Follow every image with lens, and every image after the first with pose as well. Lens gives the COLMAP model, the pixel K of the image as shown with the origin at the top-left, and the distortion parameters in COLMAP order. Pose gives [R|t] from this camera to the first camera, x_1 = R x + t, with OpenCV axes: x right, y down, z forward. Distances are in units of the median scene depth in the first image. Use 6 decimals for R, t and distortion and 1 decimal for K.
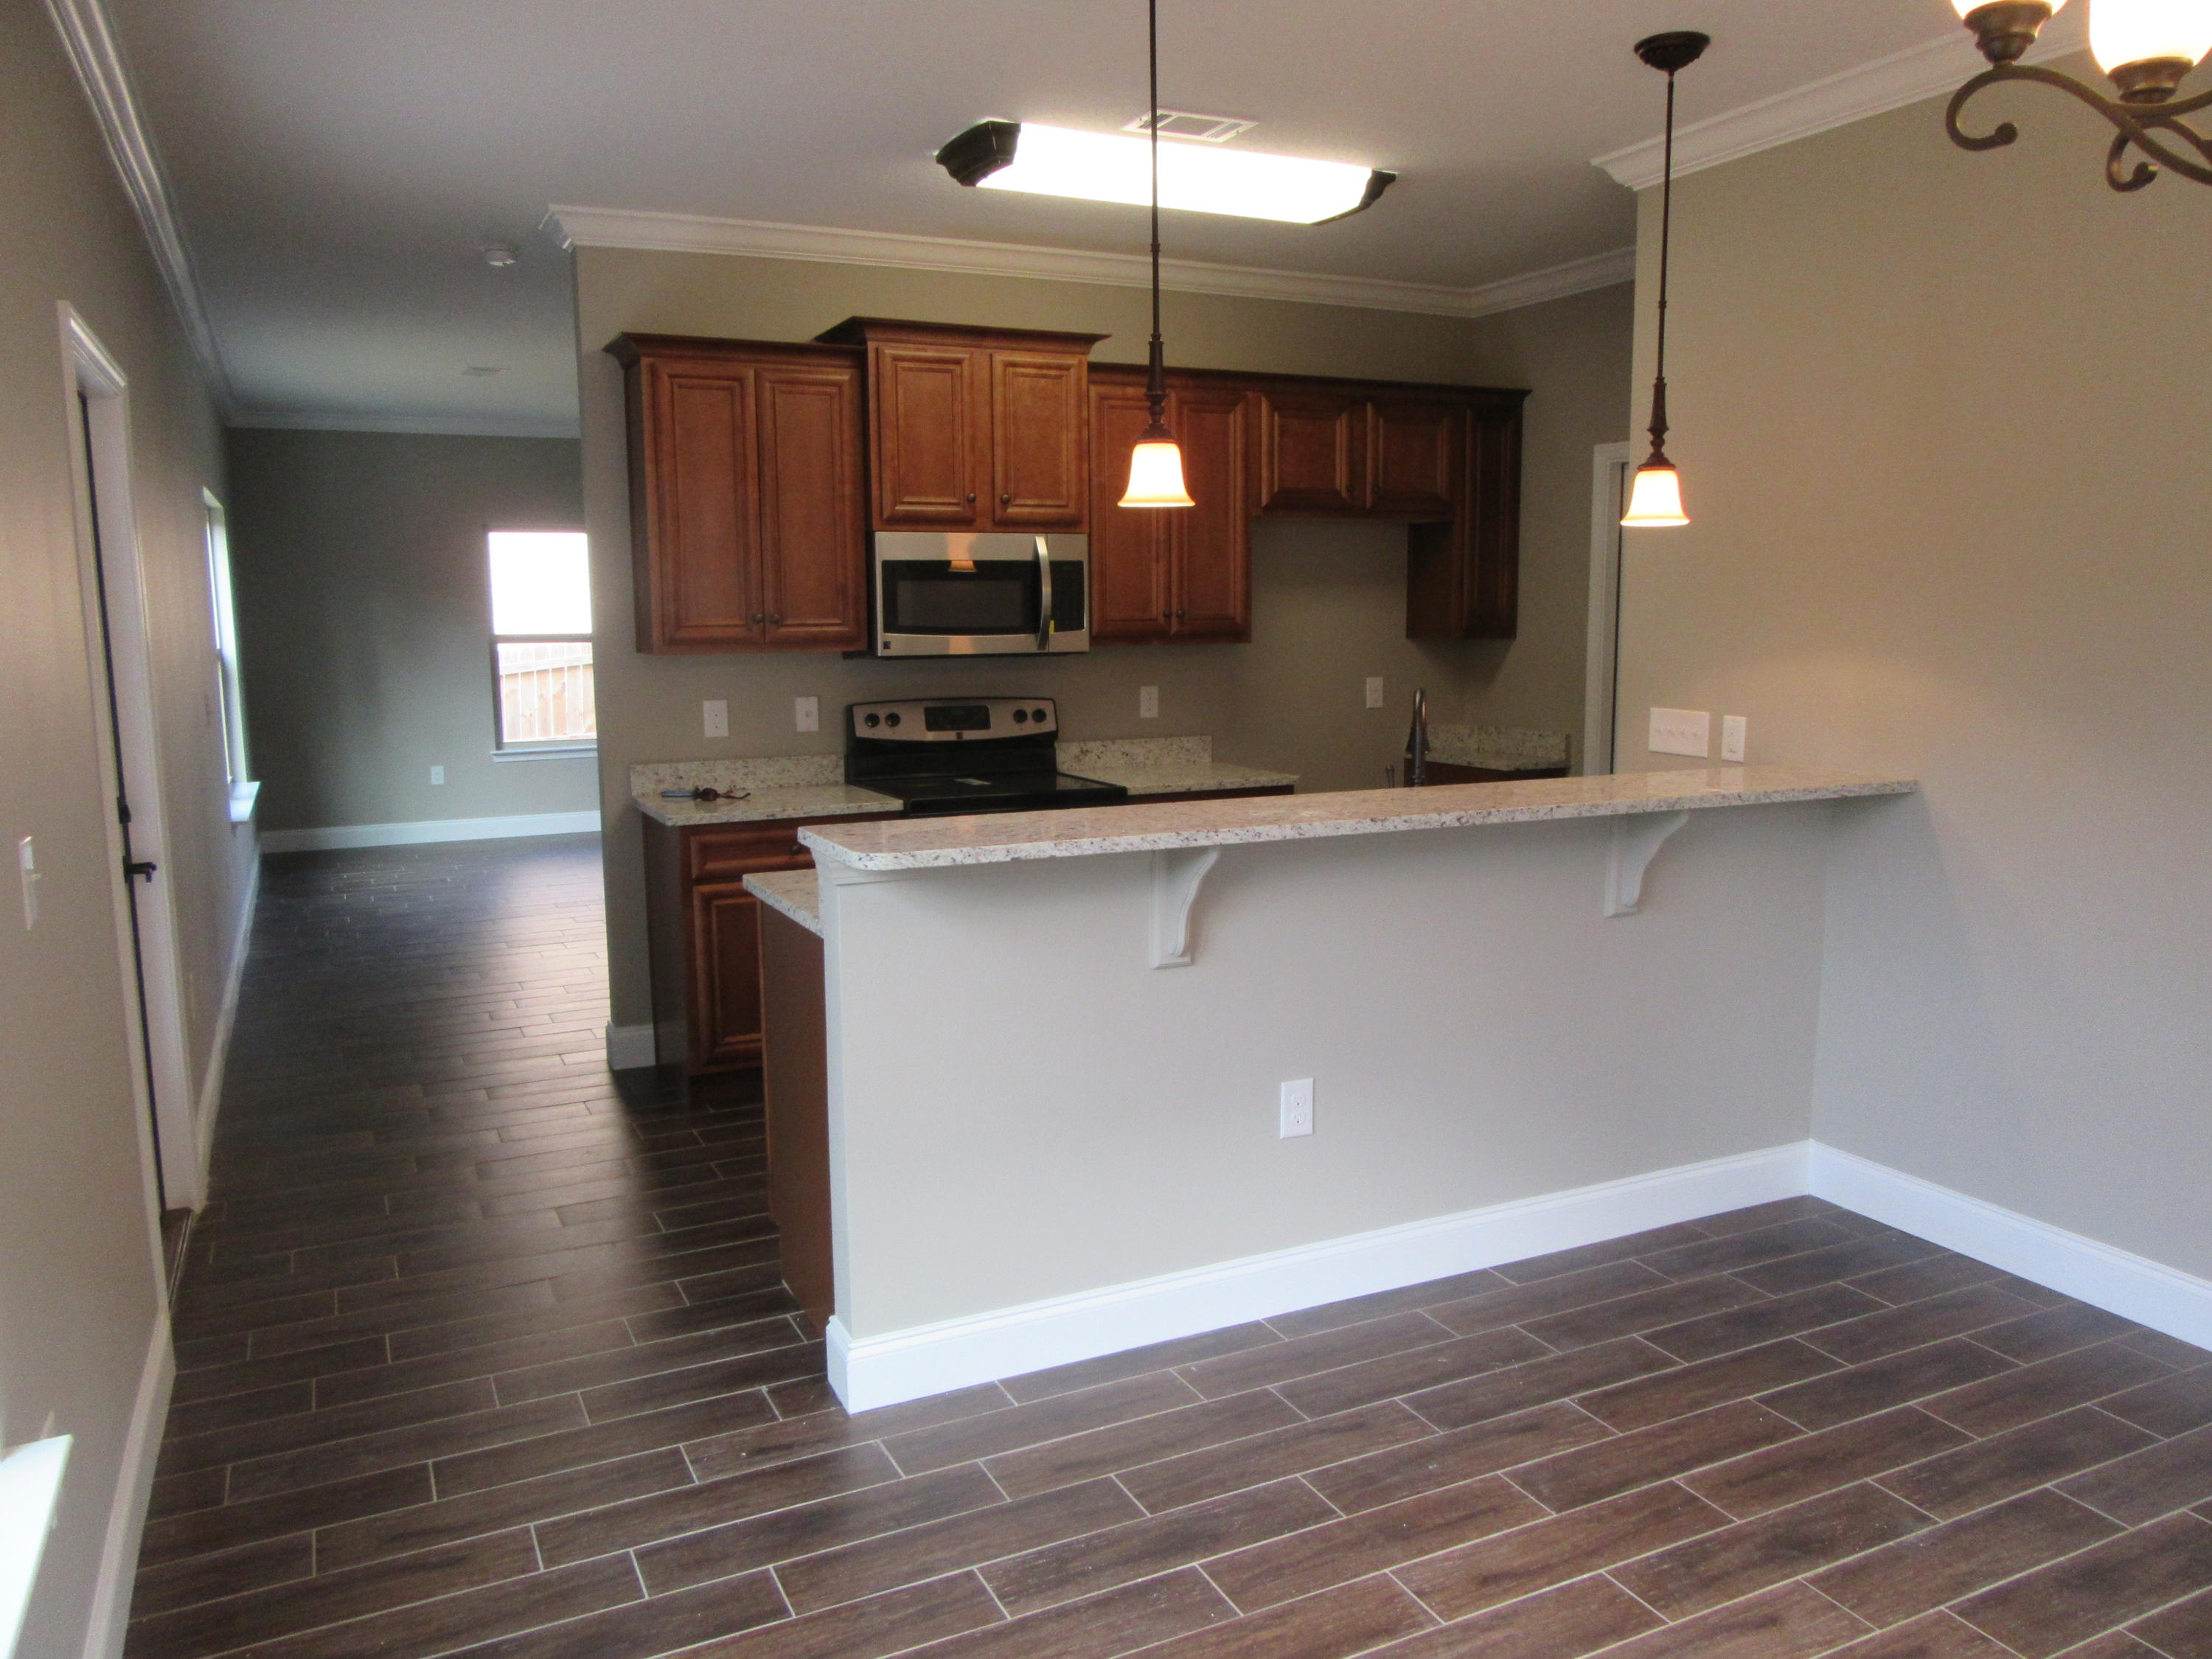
lens RADIAL K [[1640.6, 0, 1106.7], [0, 1640.6, 814.6], [0, 0, 1]] dist [-0.011593, 0.007633]
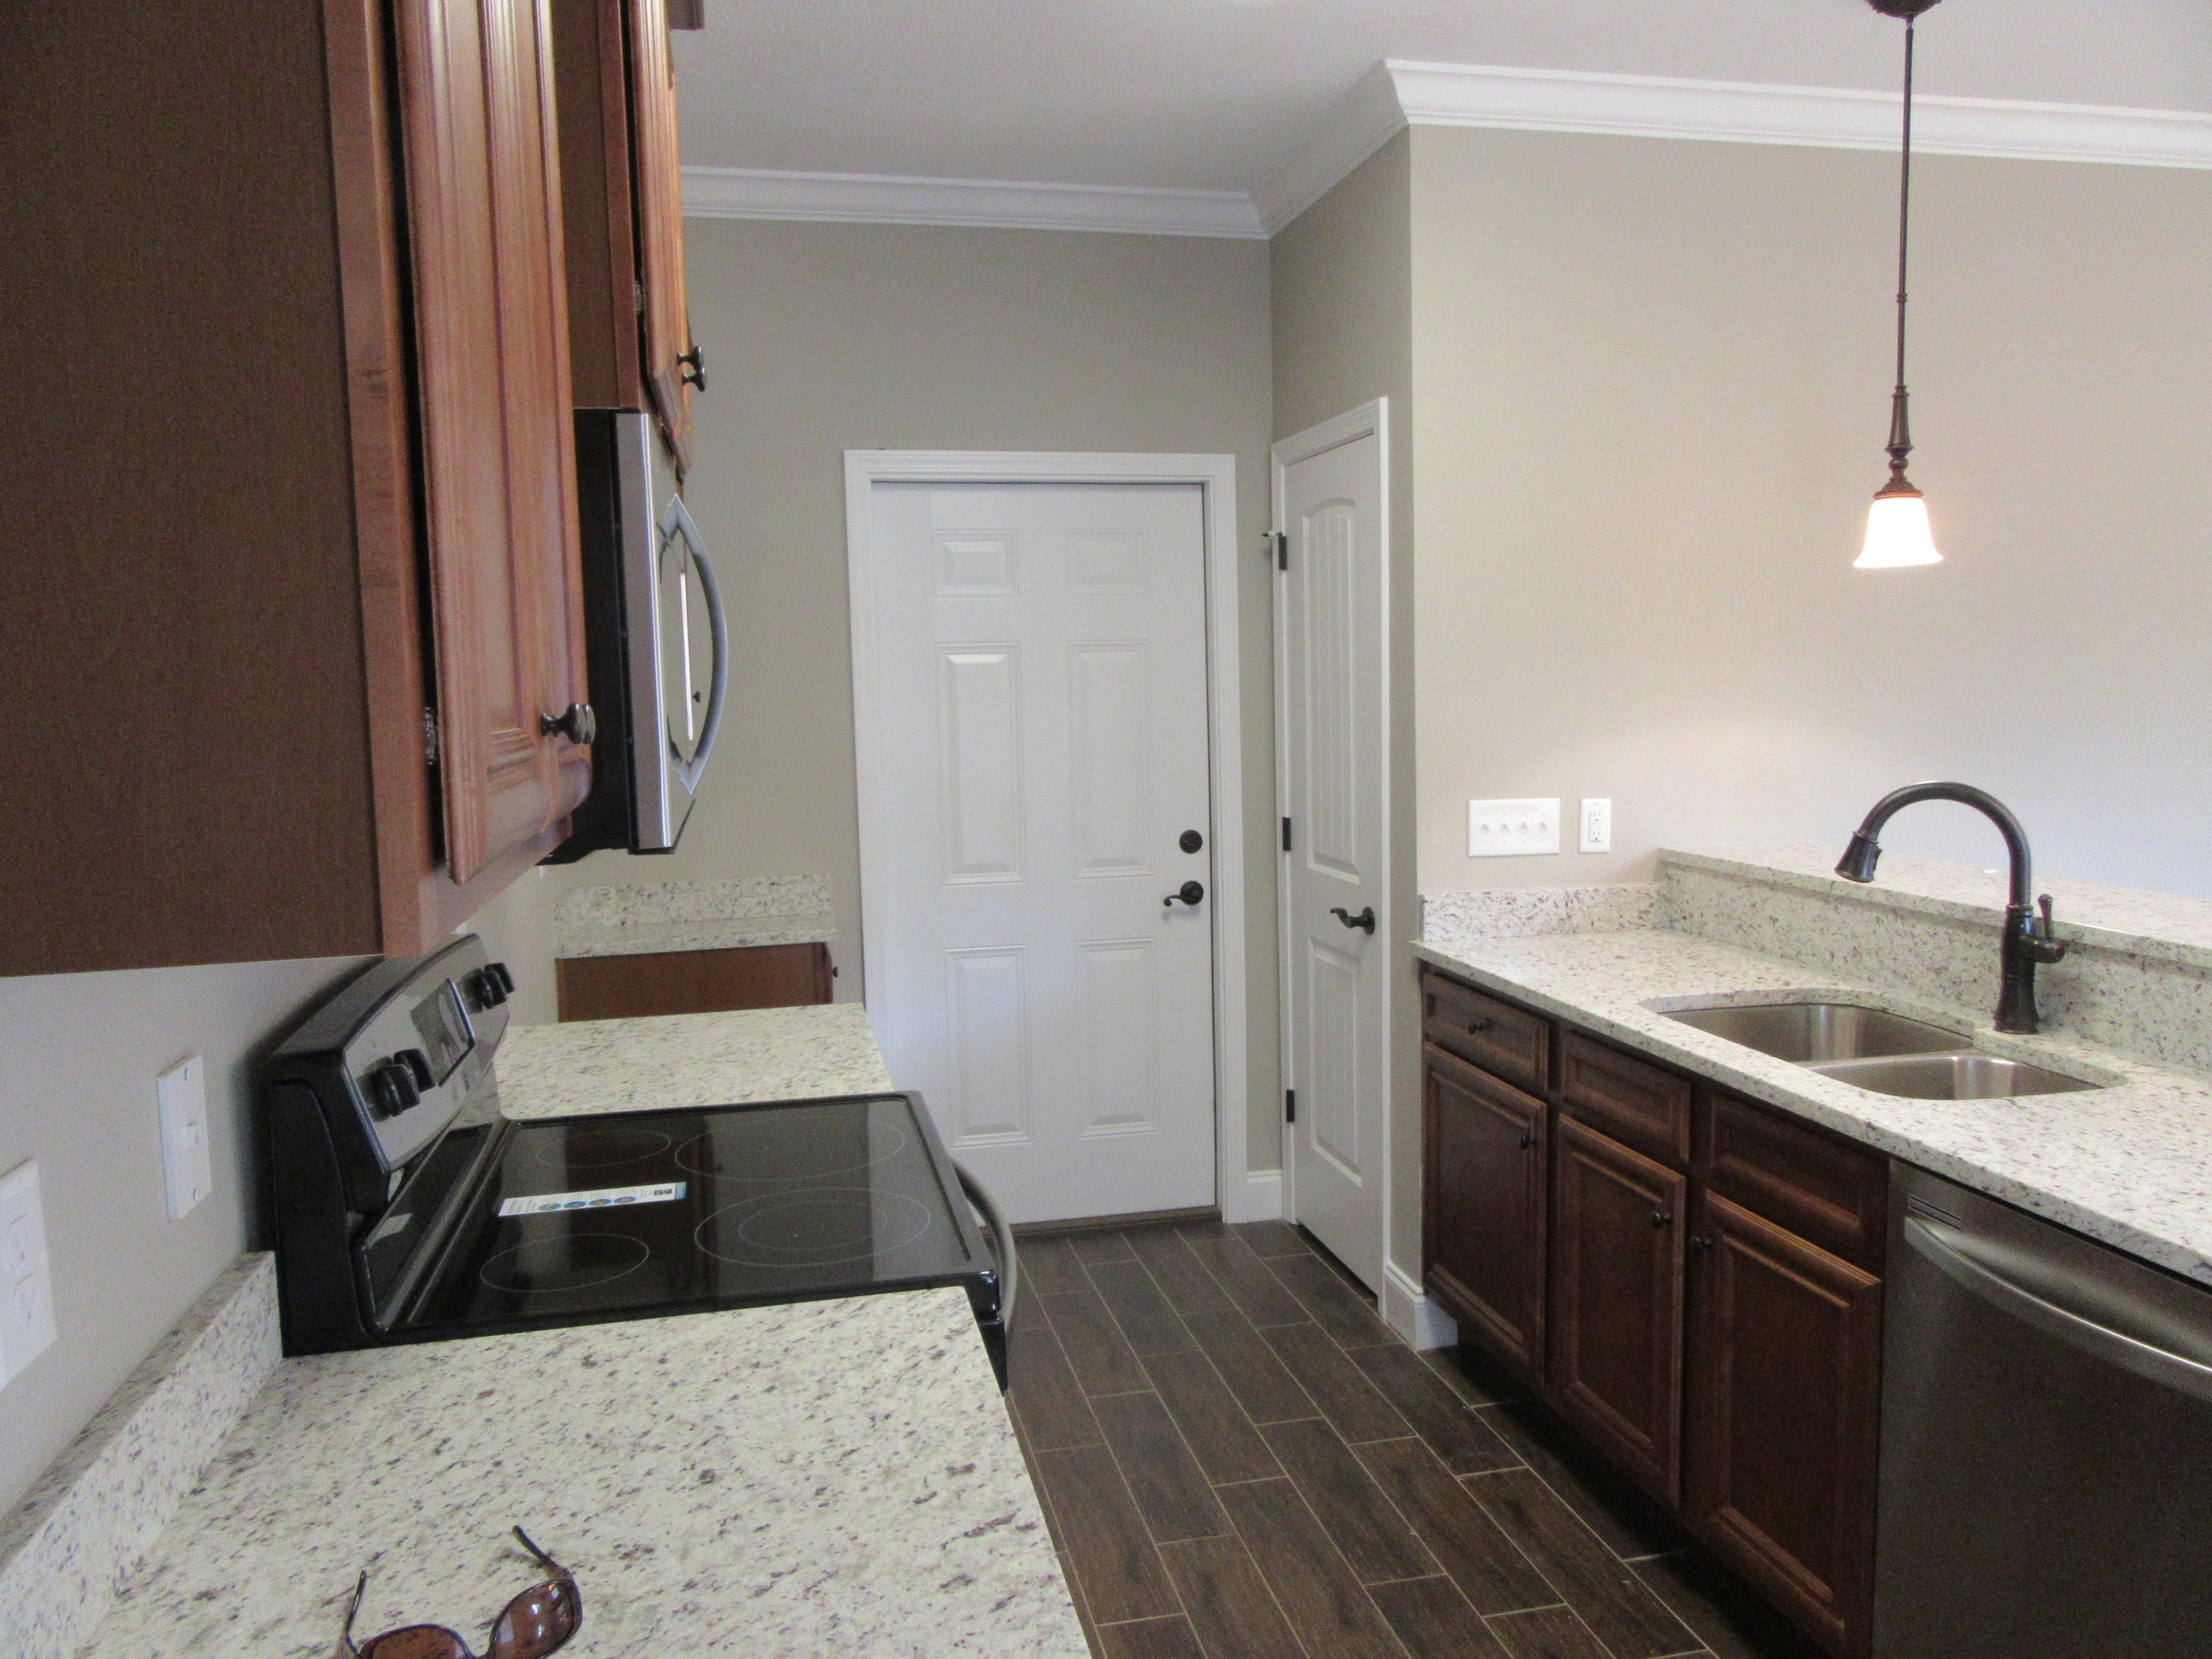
lens RADIAL K [[1636.4, 0, 1112.1], [0, 1636.4, 808.6], [0, 0, 1]] dist [-0.010515, 0.001476]
pose [[0.235891, -0.079497, 0.968522, -0.404528], [0.143926, 0.988515, 0.046084, -0.107156], [-0.961062, 0.128525, 0.244623, 0.857609]]
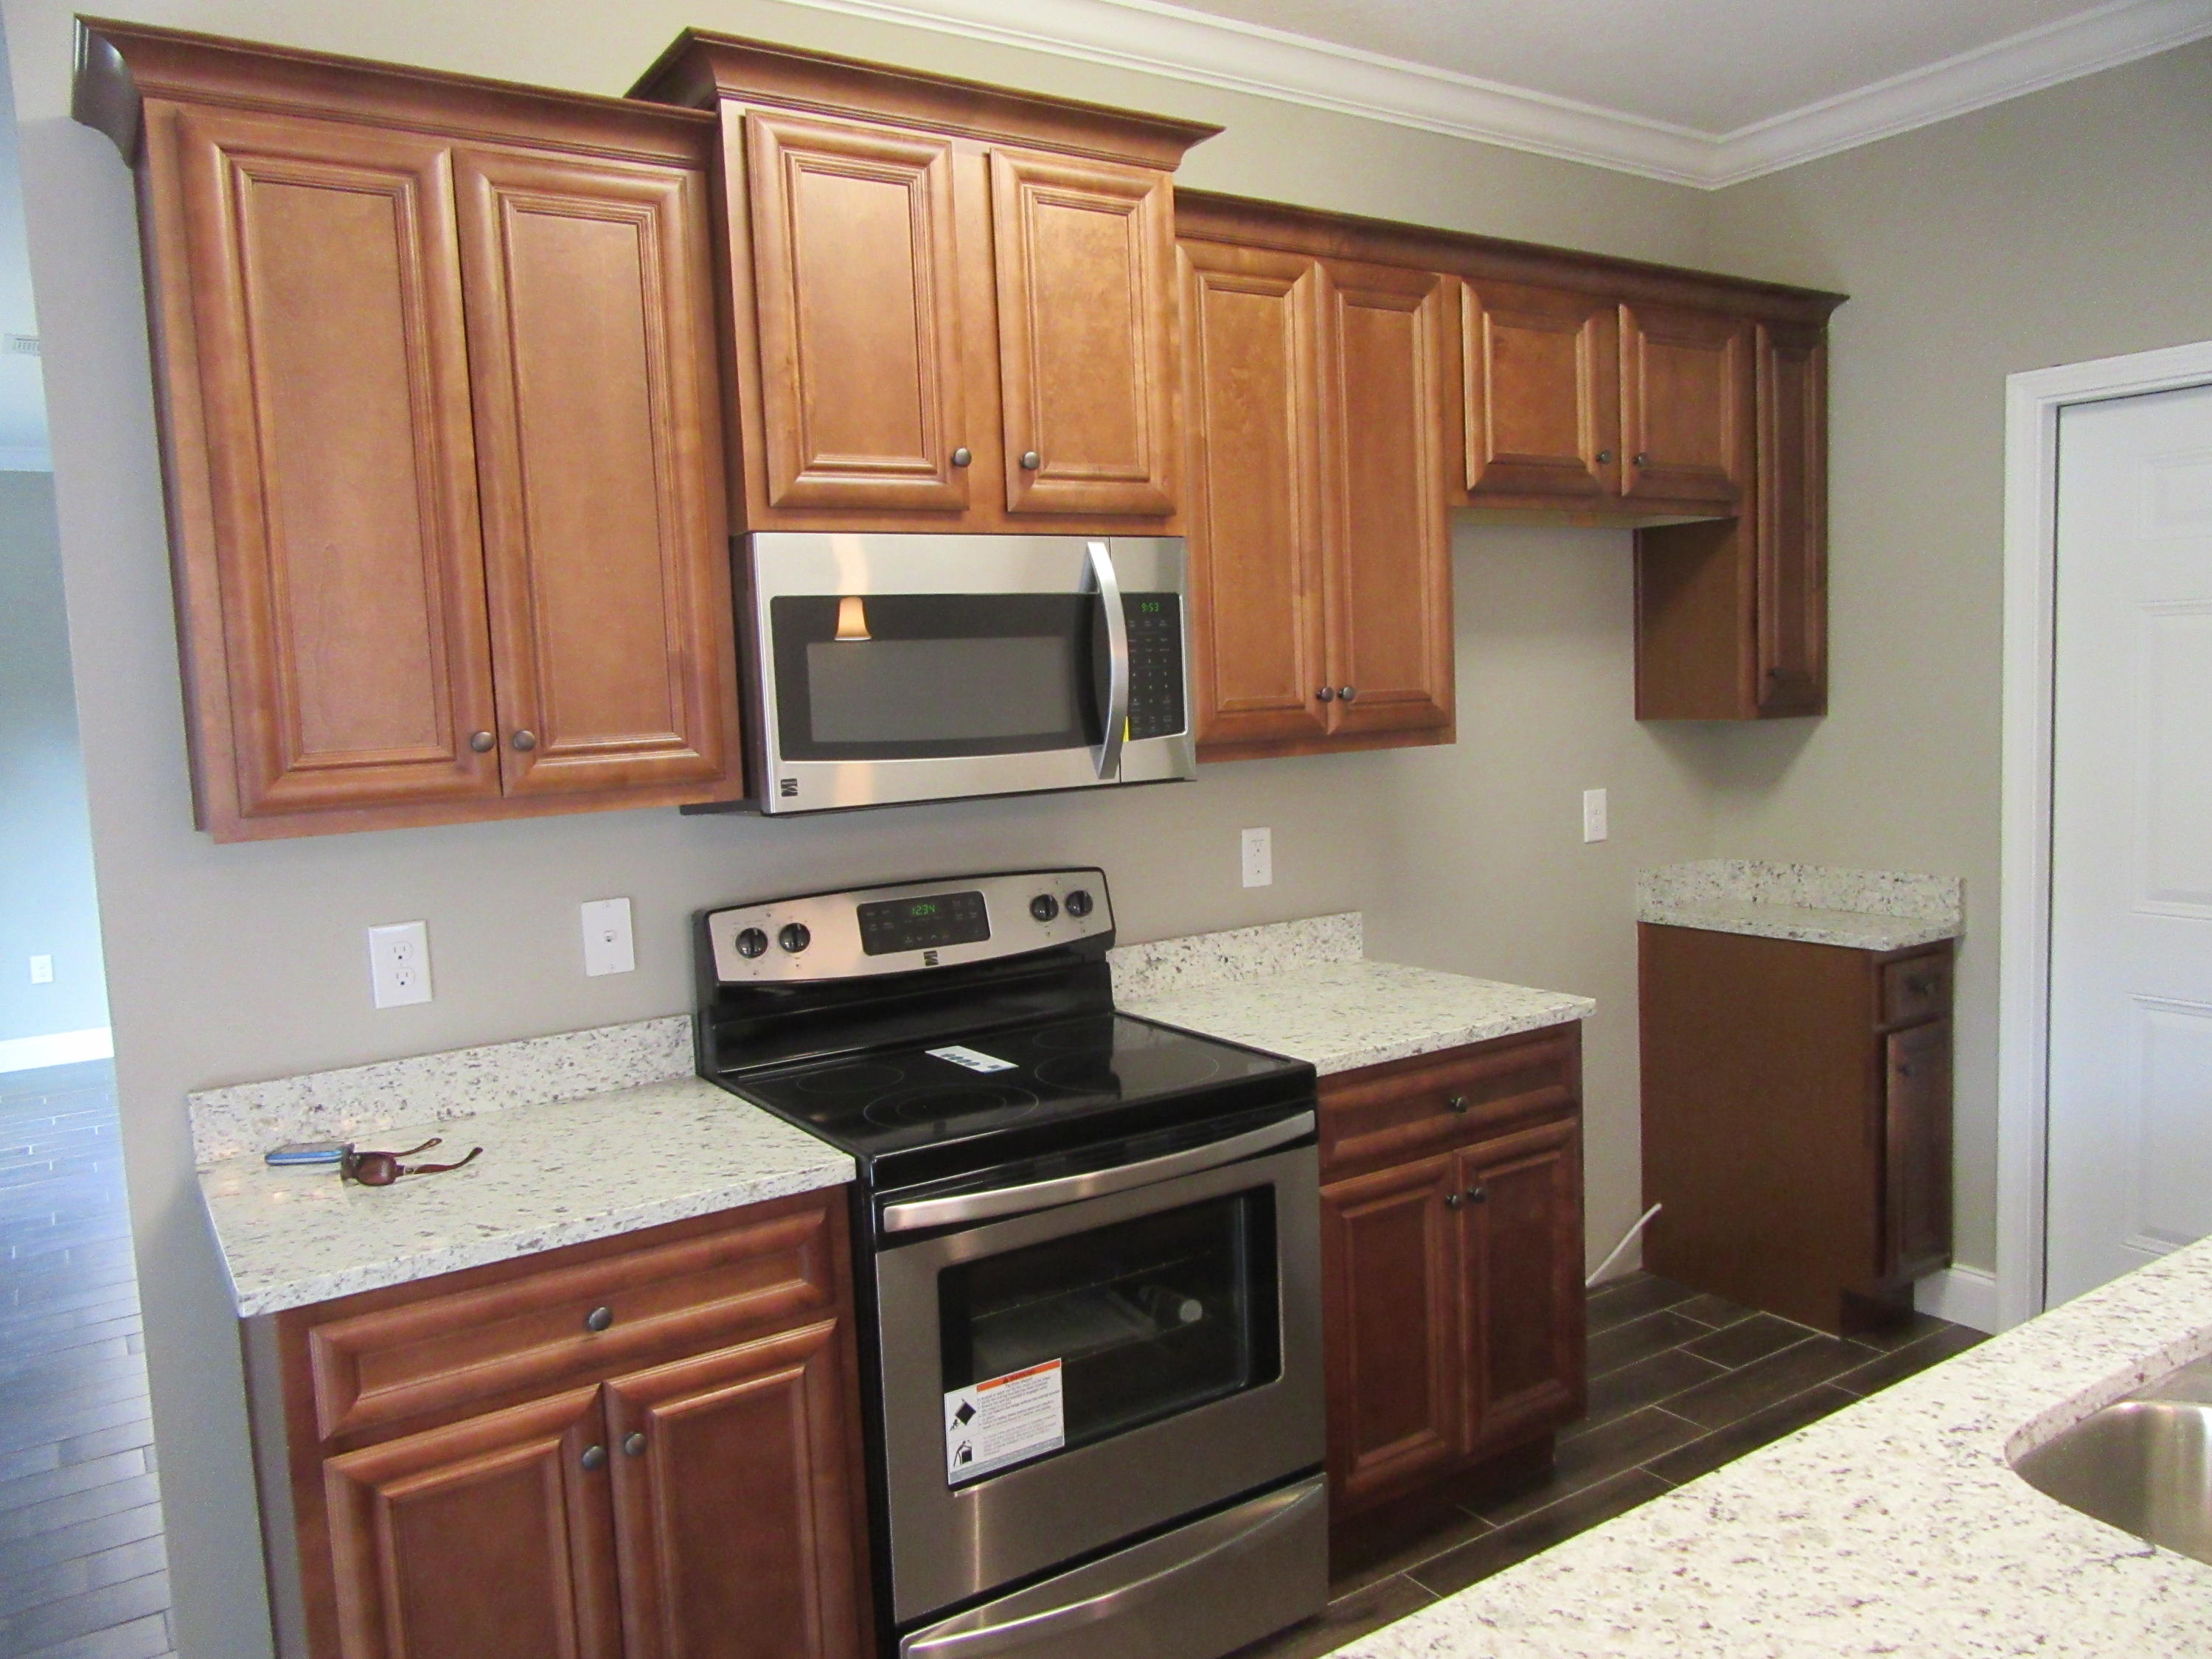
lens RADIAL K [[1635.8, 0, 1106.0], [0, 1635.8, 829.5], [0, 0, 1]] dist [-0.030923, 0.039403]
pose [[0.991249, -0.044159, 0.124396, -0.105275], [0.048398, 0.998339, -0.031262, -0.074641], [-0.122809, 0.037008, 0.991740, 0.555575]]
